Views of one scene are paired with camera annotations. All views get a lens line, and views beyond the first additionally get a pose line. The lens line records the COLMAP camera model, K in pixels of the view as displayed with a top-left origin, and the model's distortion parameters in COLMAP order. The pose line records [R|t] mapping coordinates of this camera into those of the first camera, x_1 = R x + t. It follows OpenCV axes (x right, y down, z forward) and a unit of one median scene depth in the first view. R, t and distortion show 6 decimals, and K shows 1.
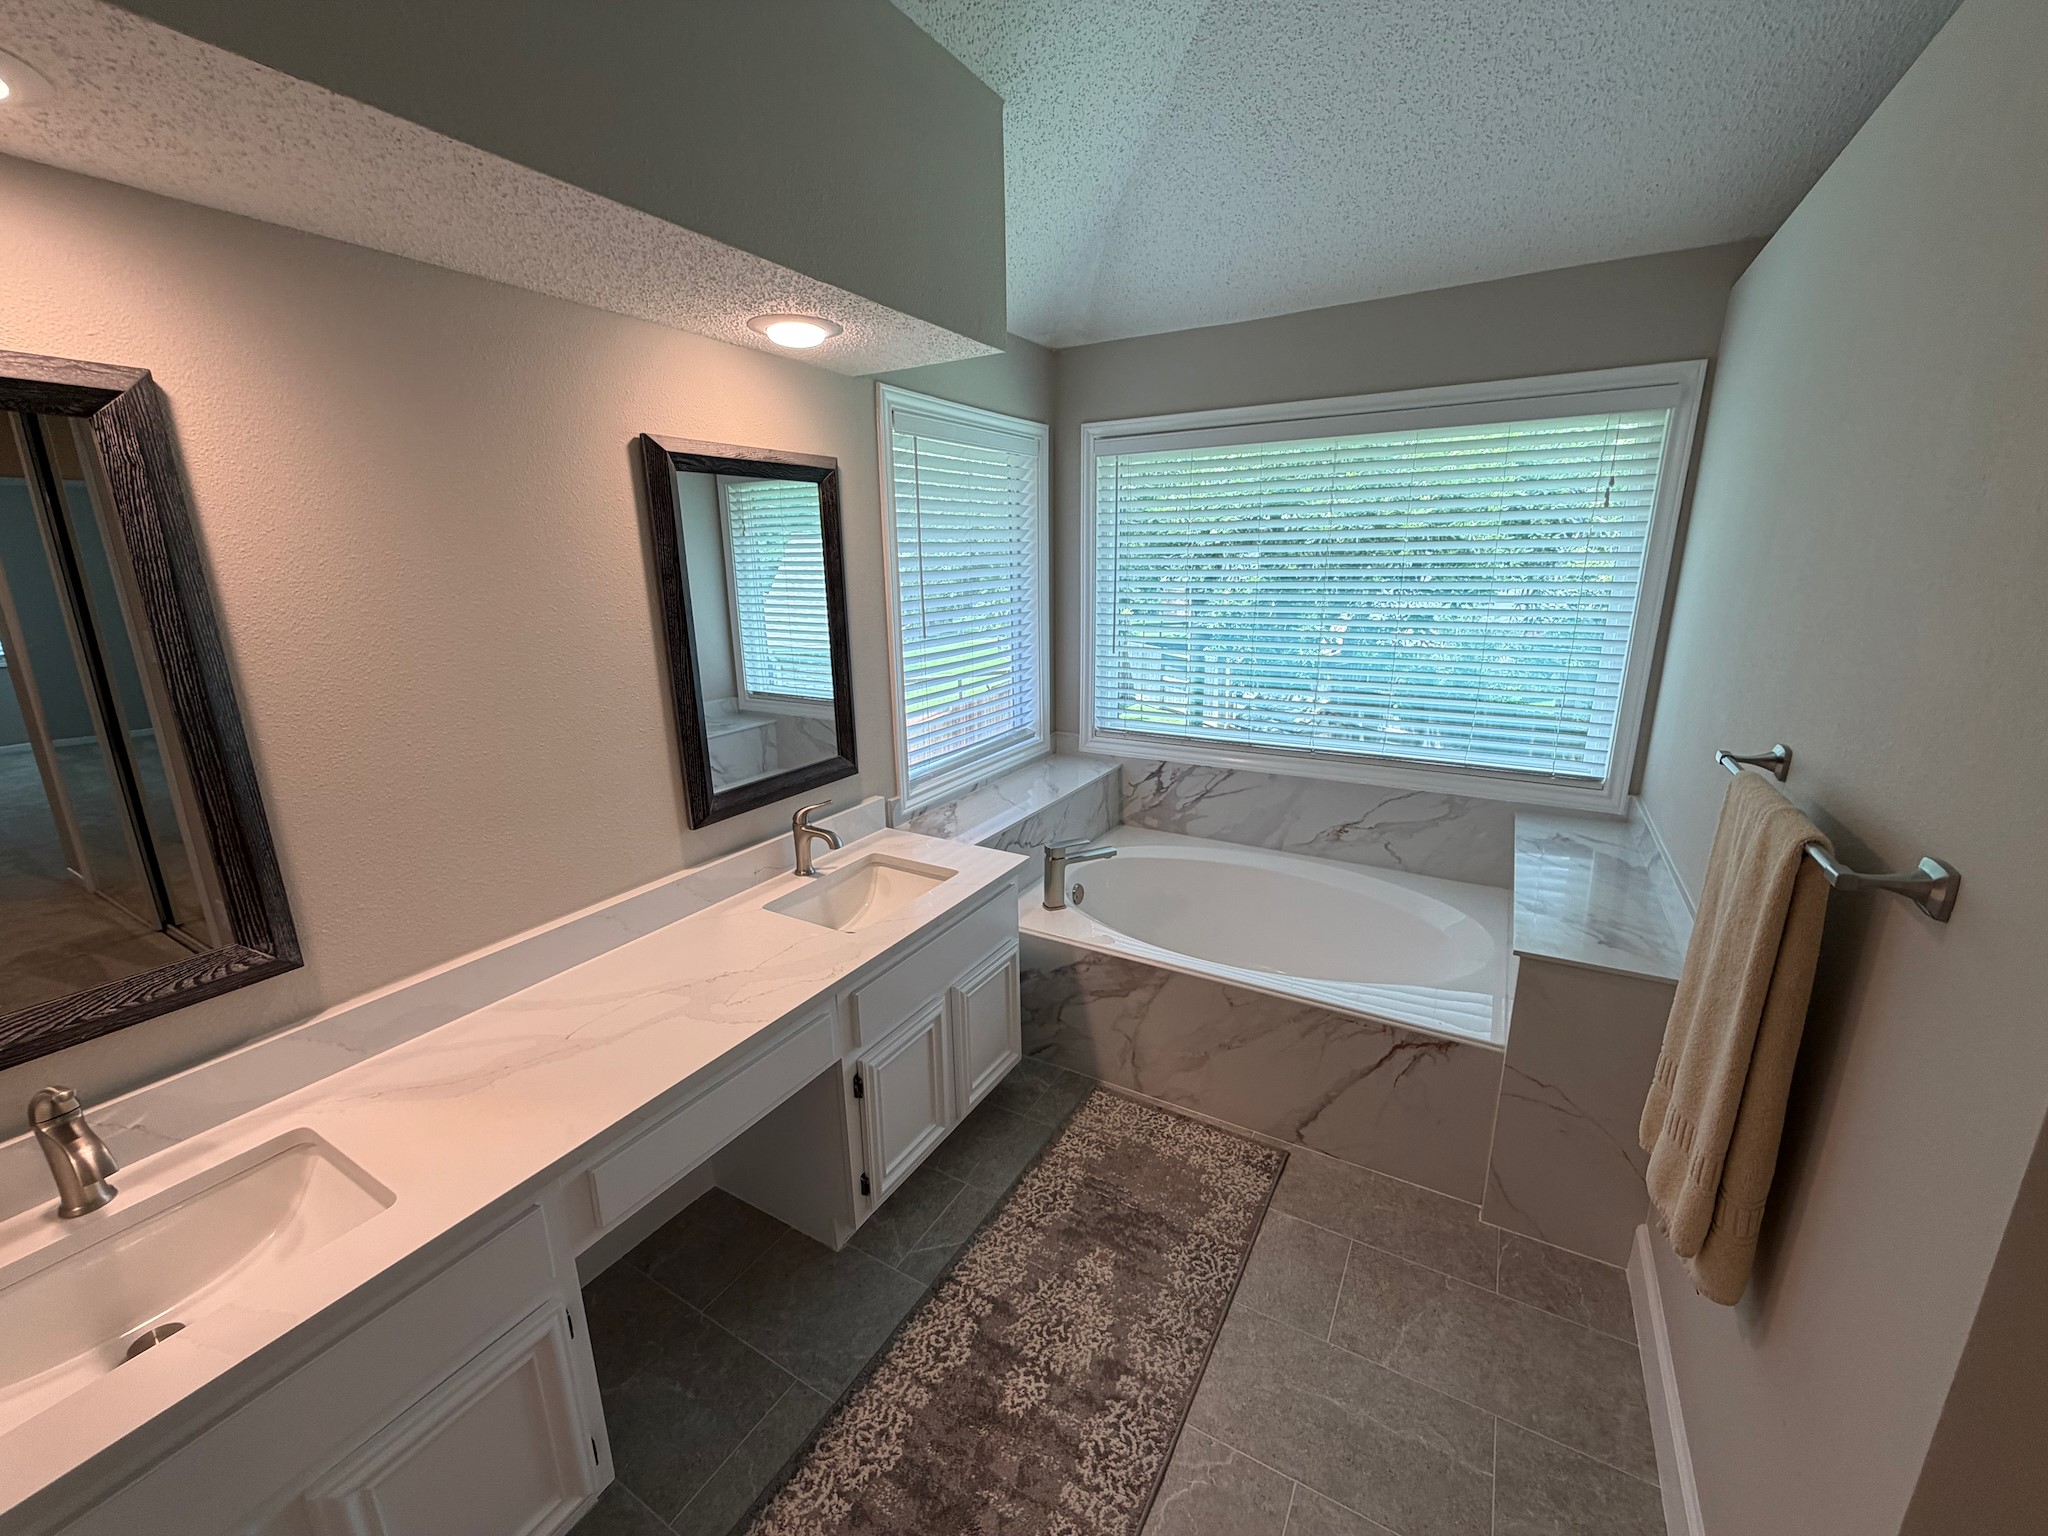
lens RADIAL K [[818.5, 0, 1019.7], [0, 818.5, 768.1], [0, 0, 1]] dist [-0.000425, 0.000494]
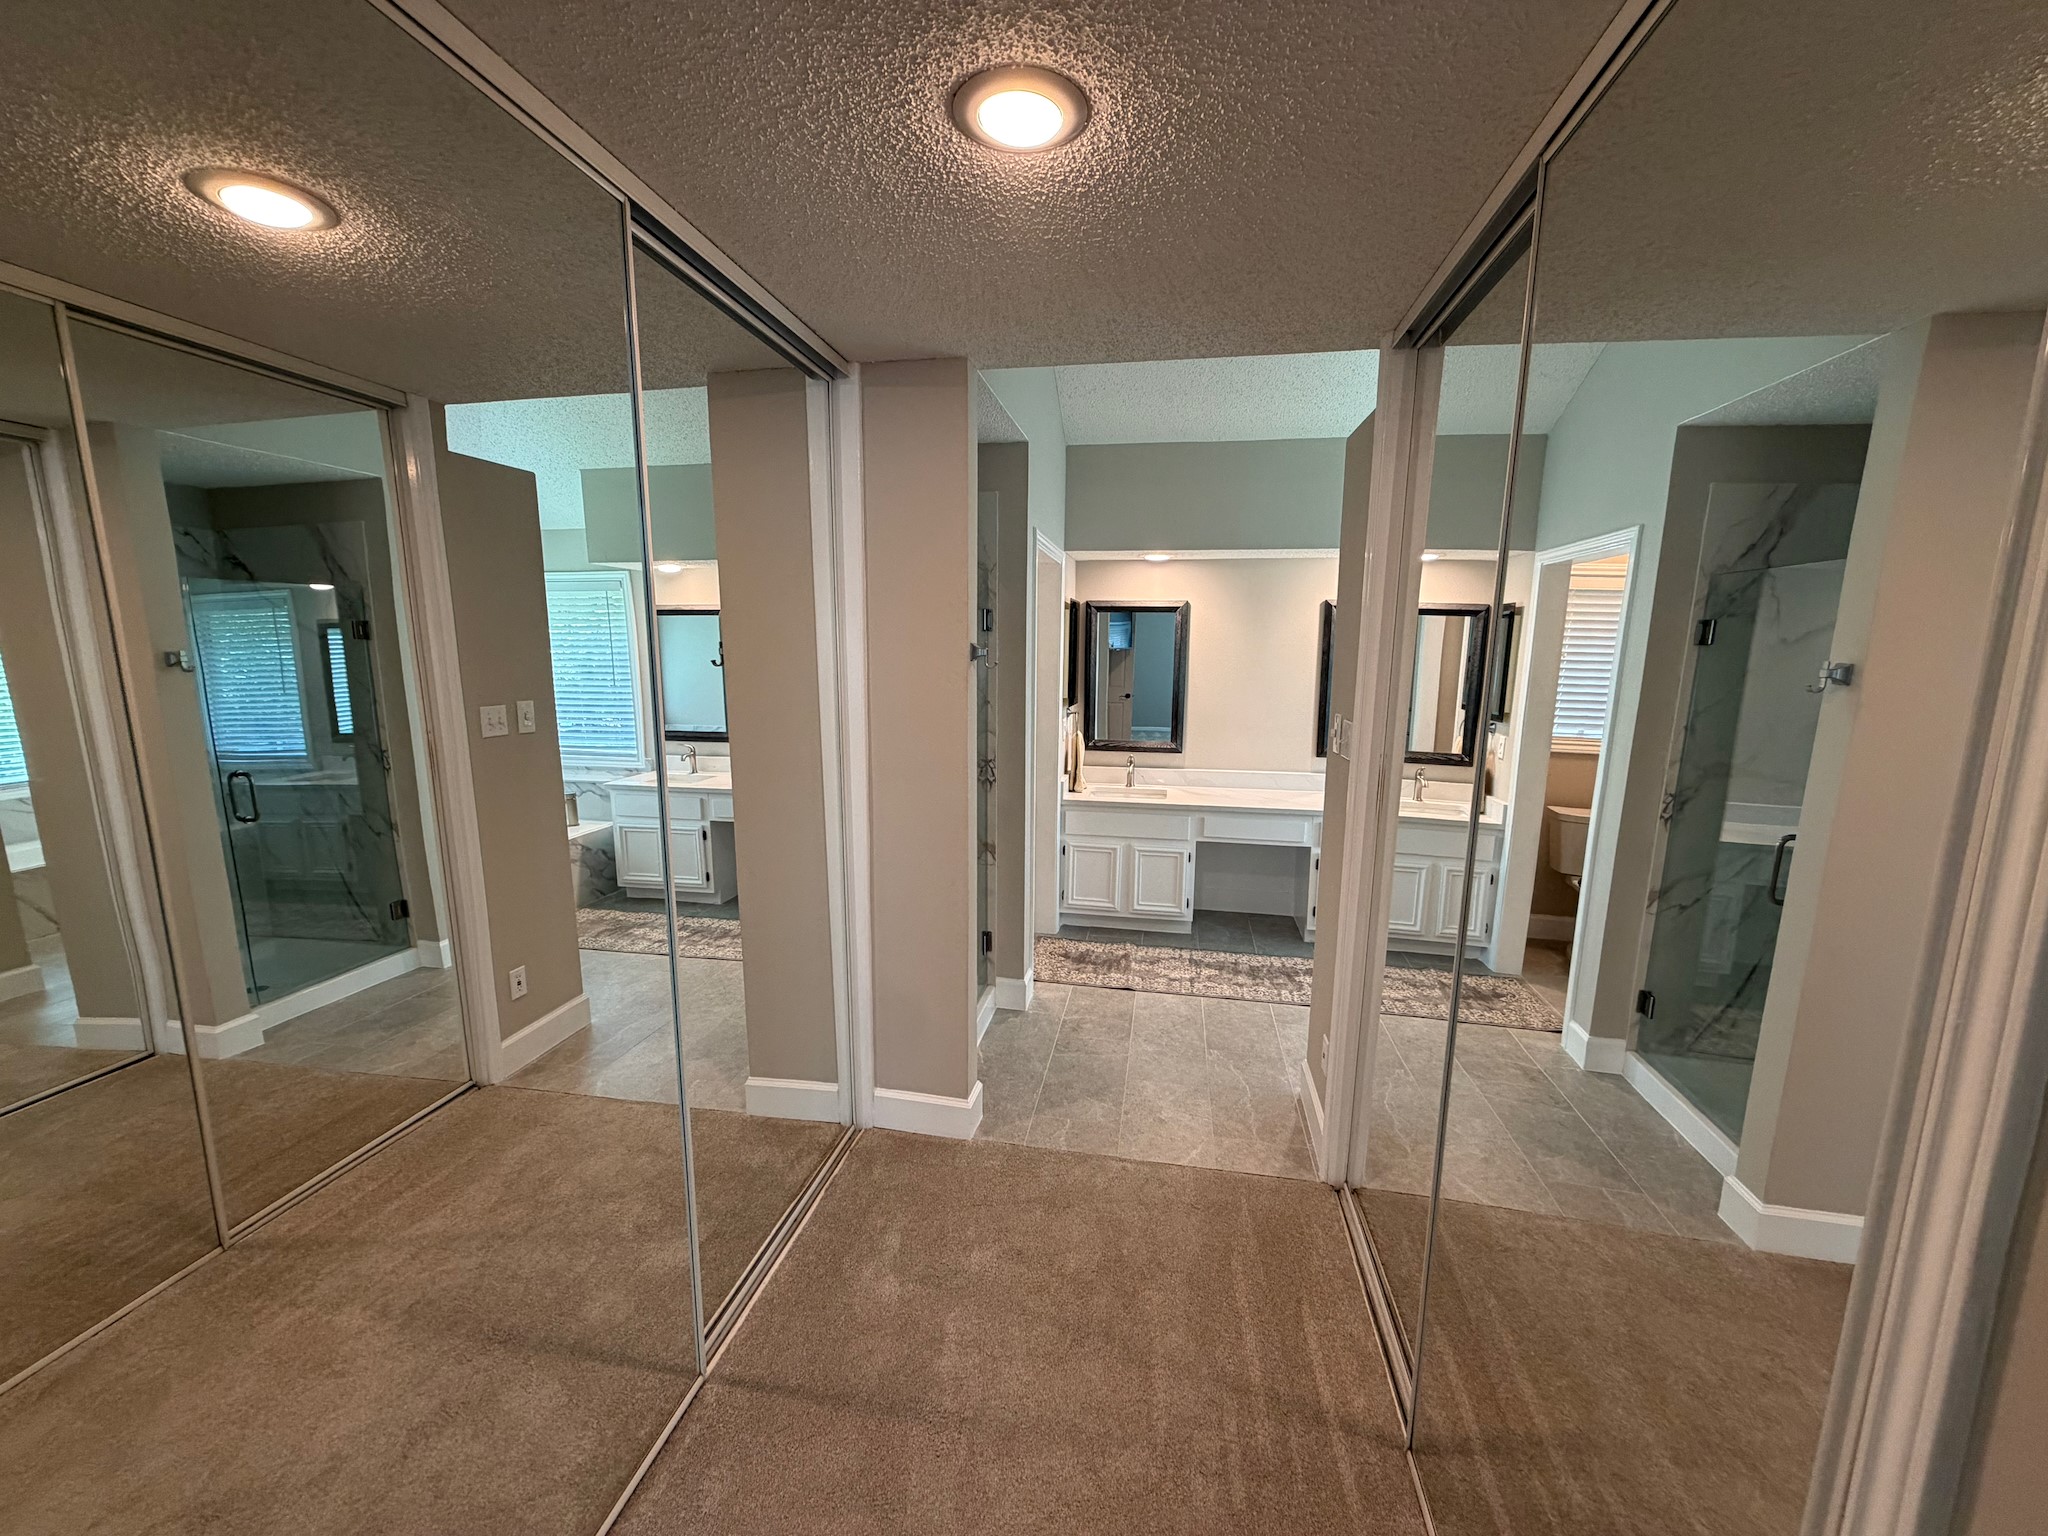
lens RADIAL K [[836.4, 0, 1005.5], [0, 836.4, 781.6], [0, 0, 1]] dist [-0.000155, -0.000058]
pose [[0.336775, 0.183173, -0.923596, 2.075378], [-0.249904, 0.963105, 0.099884, 0.169282], [0.907816, 0.197172, 0.370125, -0.949508]]
